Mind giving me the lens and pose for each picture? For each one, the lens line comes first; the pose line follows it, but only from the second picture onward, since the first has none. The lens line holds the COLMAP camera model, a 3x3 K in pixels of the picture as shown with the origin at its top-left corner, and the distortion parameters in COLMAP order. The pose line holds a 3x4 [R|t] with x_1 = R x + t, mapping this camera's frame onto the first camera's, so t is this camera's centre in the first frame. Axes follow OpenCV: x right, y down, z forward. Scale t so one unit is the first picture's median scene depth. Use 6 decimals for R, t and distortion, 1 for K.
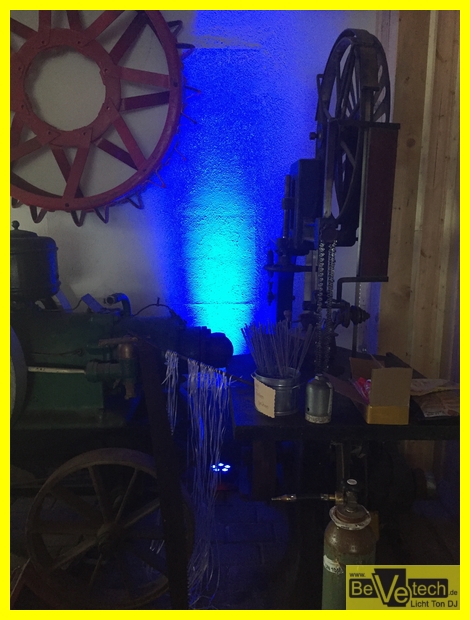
lens RADIAL K [[519.3, 0, 235.0], [0, 519.3, 310.0], [0, 0, 1]] dist [0.034306, 0.001870]
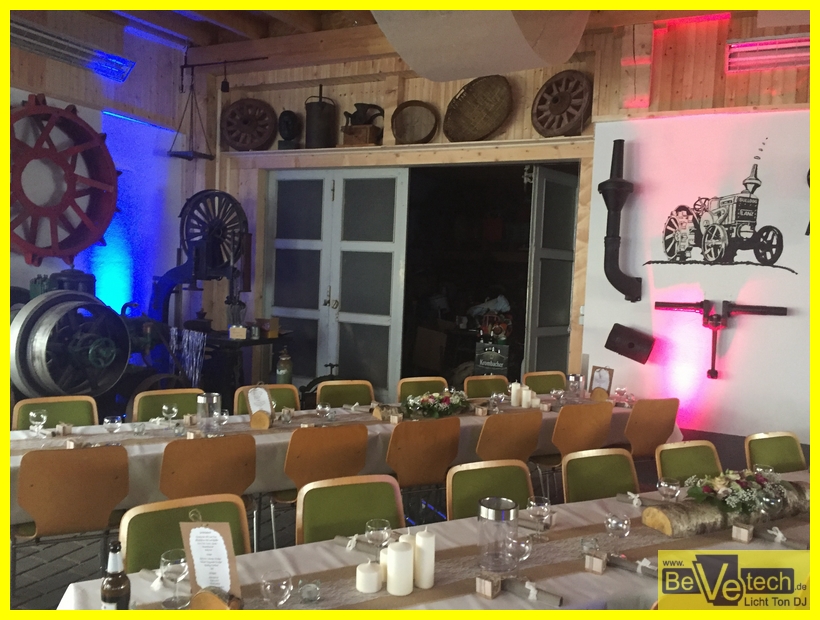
lens RADIAL K [[686.8, 0, 410.0], [0, 686.8, 310.0], [0, 0, 1]] dist [0.034306, 0.001870]
pose [[0.509644, -0.030484, 0.859845, -1.680166], [0.120875, 0.991997, -0.036475, 0.189873], [-0.851852, 0.122522, 0.509250, -1.047082]]
